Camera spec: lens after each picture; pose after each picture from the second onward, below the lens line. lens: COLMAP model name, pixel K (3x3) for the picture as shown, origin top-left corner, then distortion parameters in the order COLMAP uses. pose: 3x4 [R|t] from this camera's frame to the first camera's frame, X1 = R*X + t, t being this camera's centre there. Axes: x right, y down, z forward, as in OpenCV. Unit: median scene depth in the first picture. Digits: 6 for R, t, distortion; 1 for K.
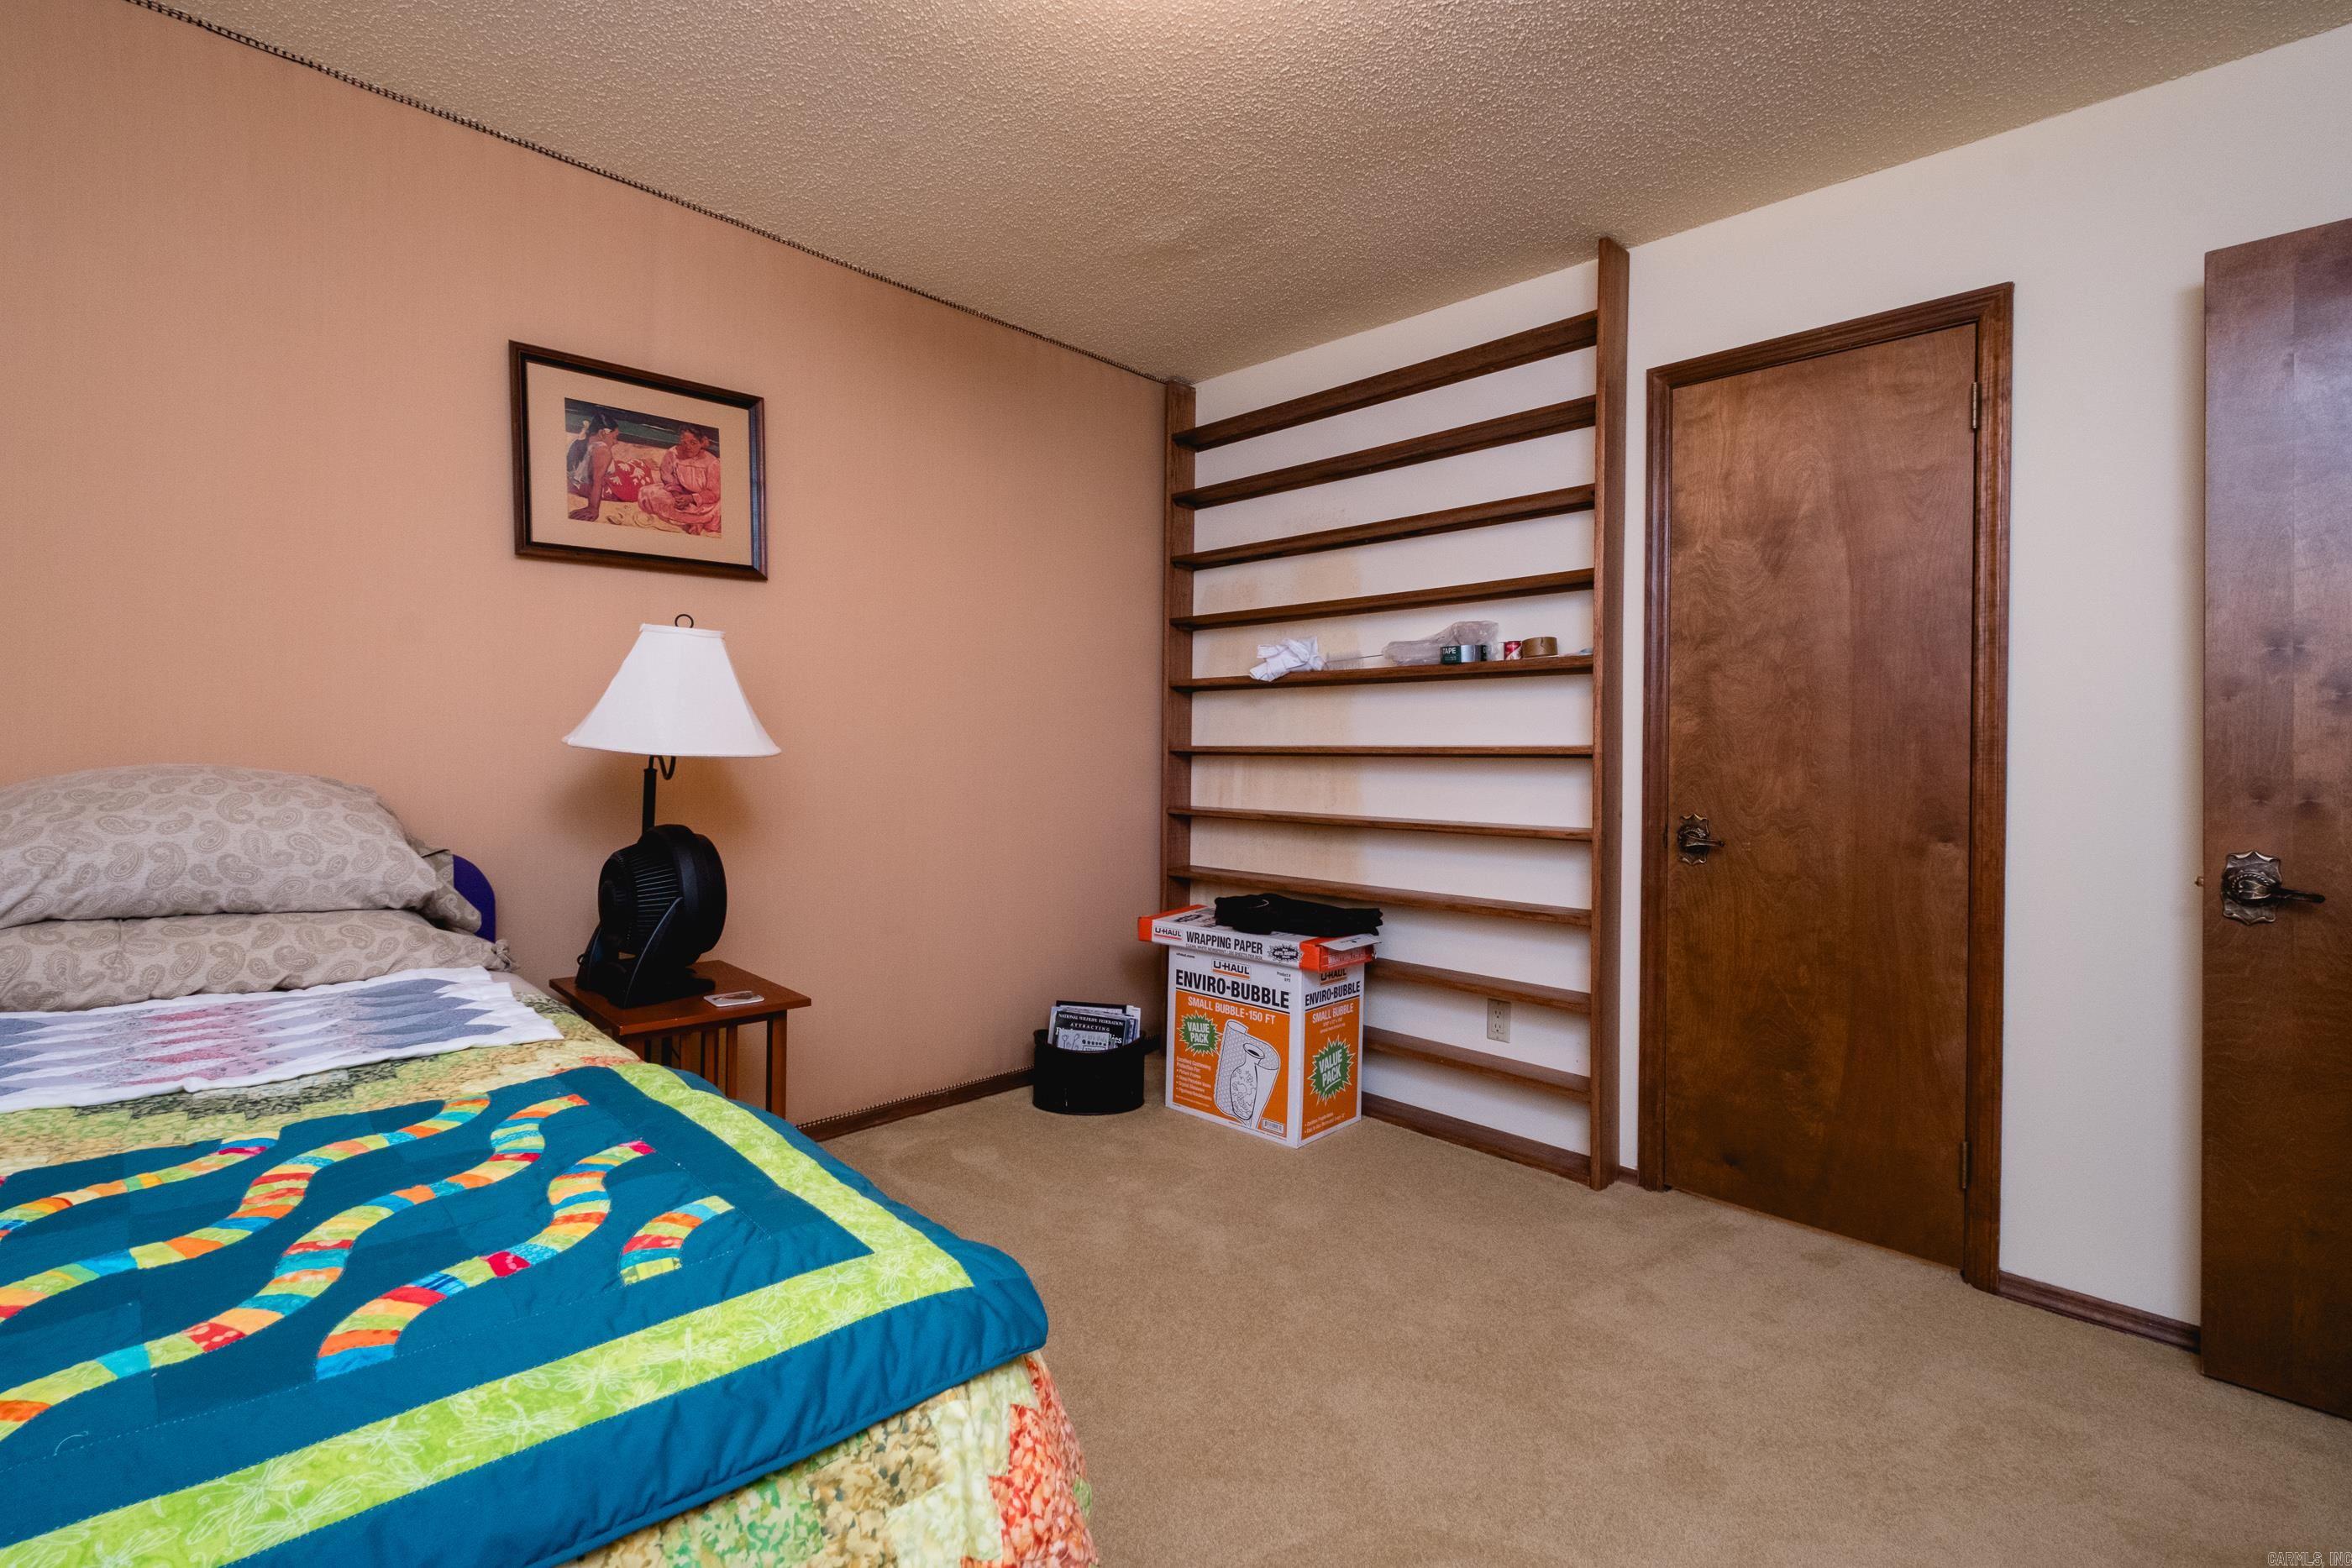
lens RADIAL K [[1013.2, 0, 1185.5], [0, 1013.2, 780.9], [0, 0, 1]] dist [0.003632, -0.000634]
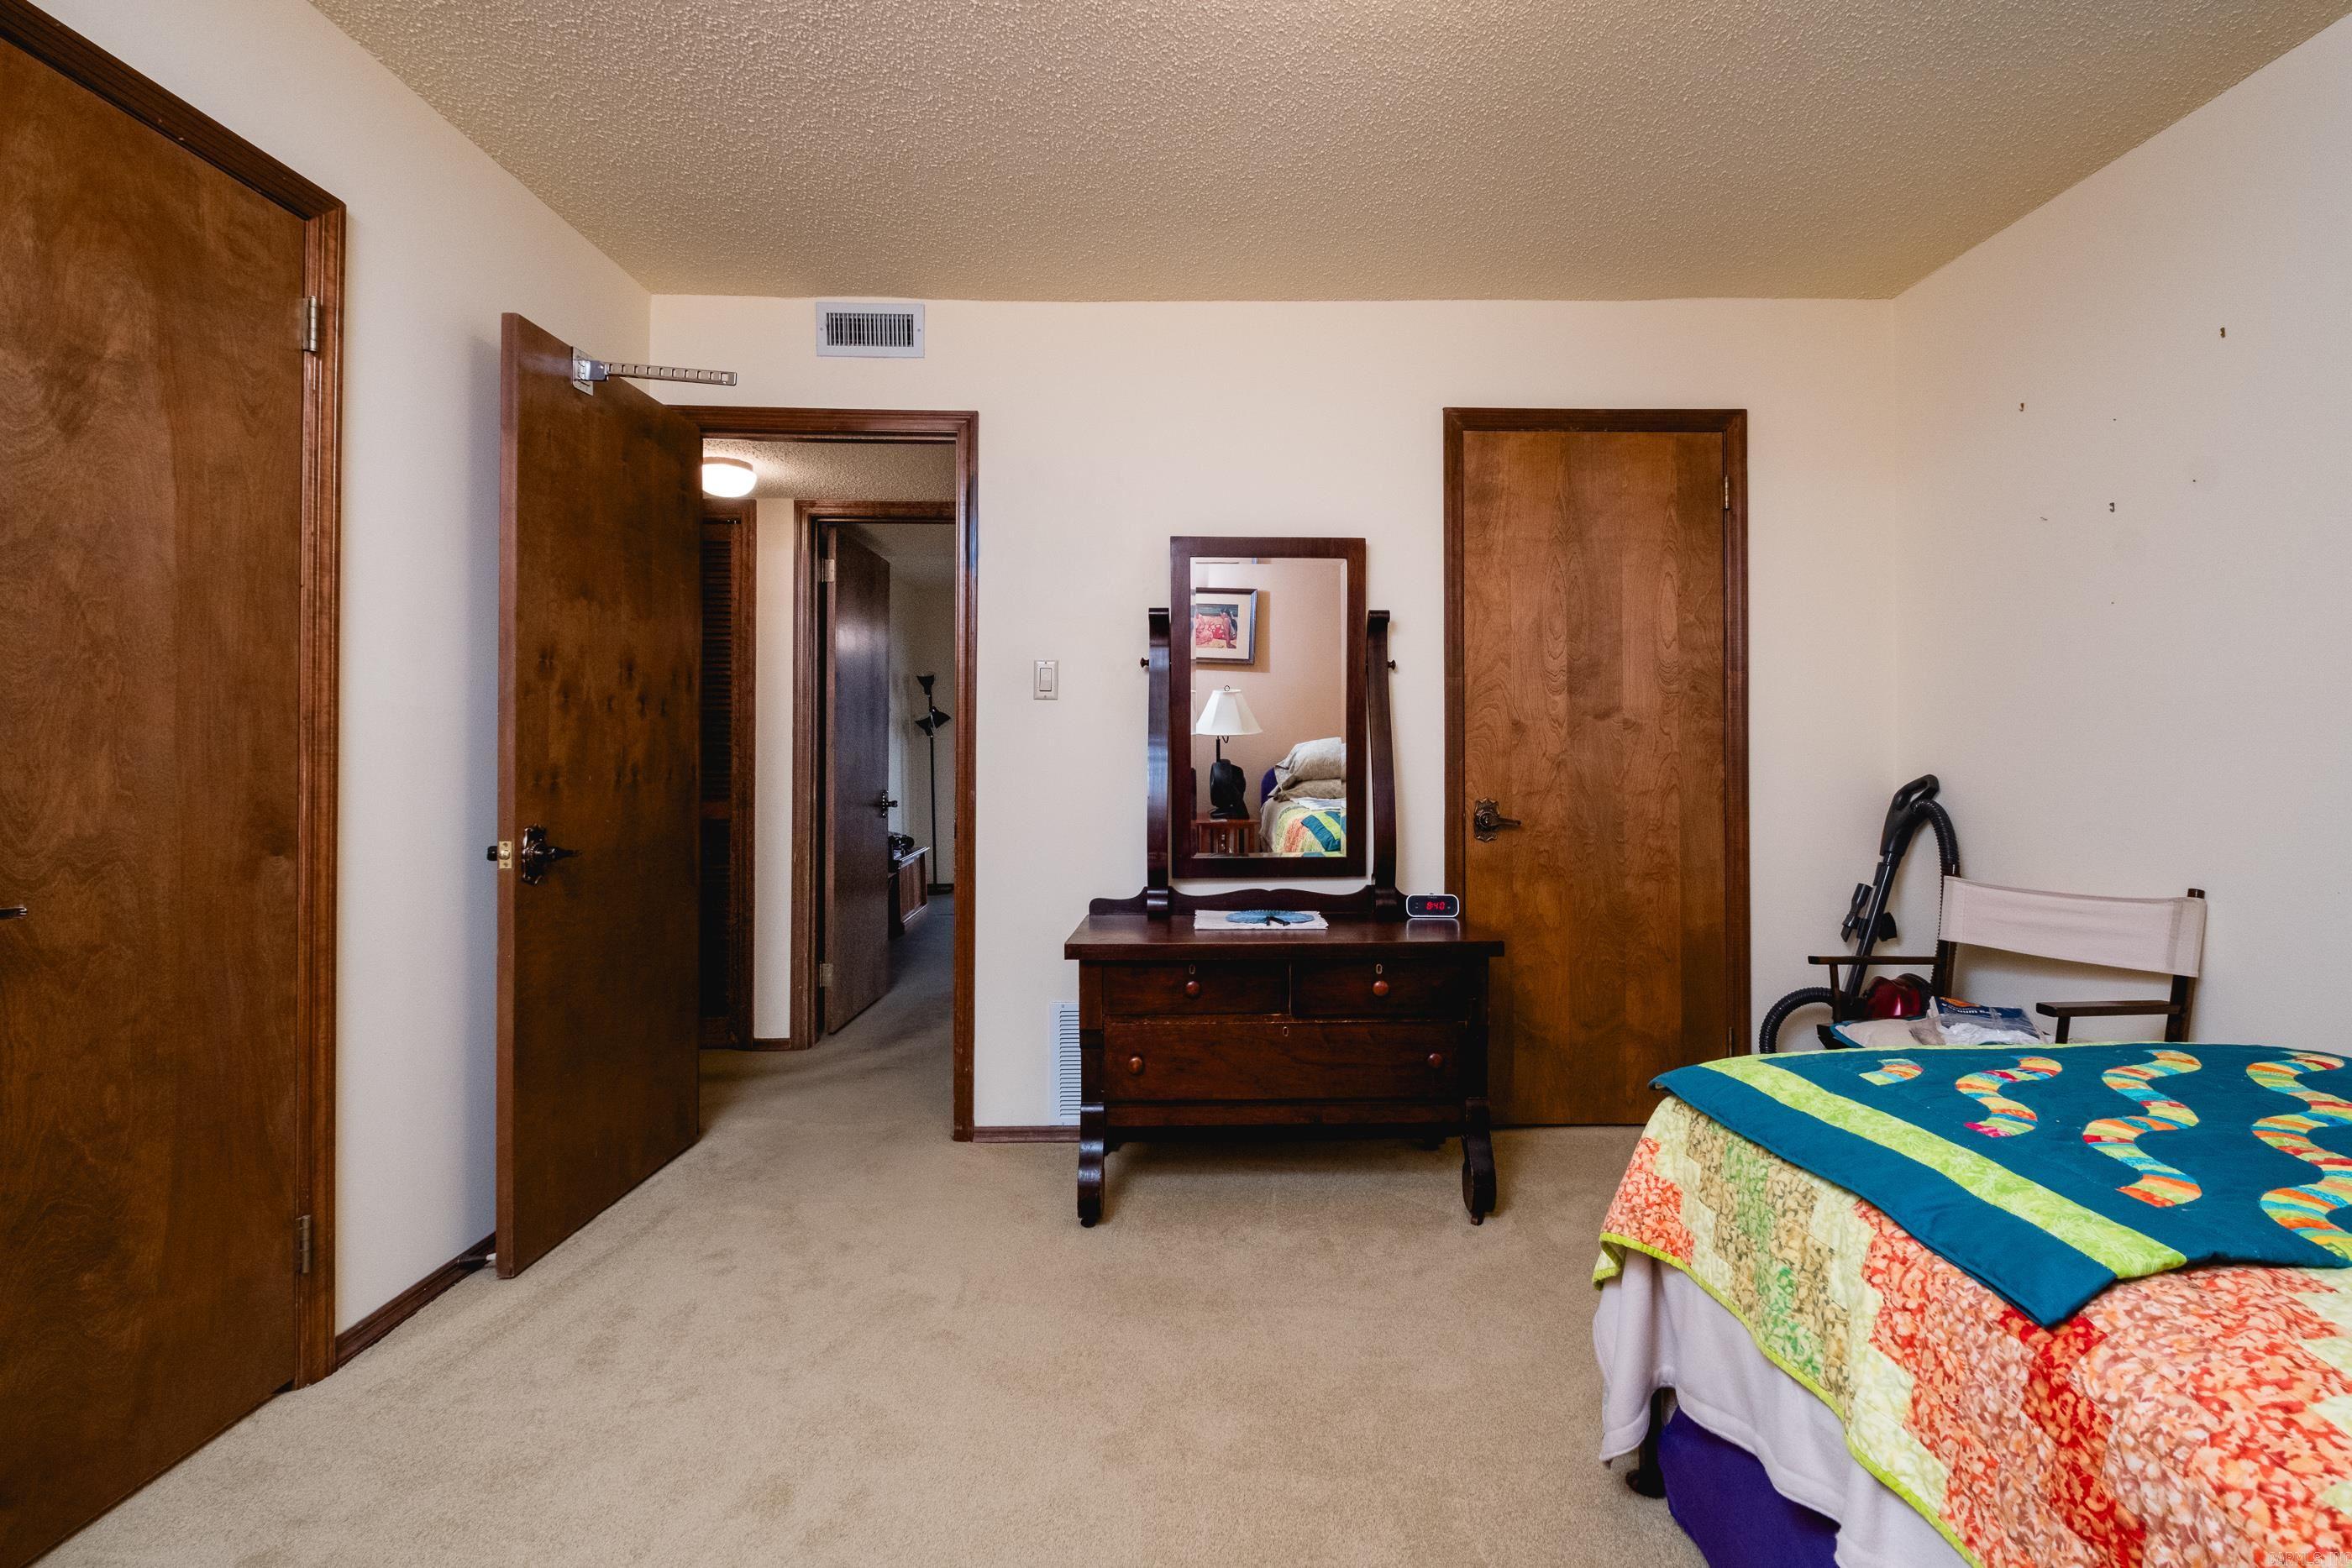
lens RADIAL K [[1068.1, 0, 1176.3], [0, 1068.1, 736.1], [0, 0, 1]] dist [-0.001859, -0.000714]
pose [[-0.686796, -0.007426, 0.726812, -0.312294], [0.003314, 0.999905, 0.013348, -0.038501], [-0.726842, 0.011576, -0.686707, 0.987823]]
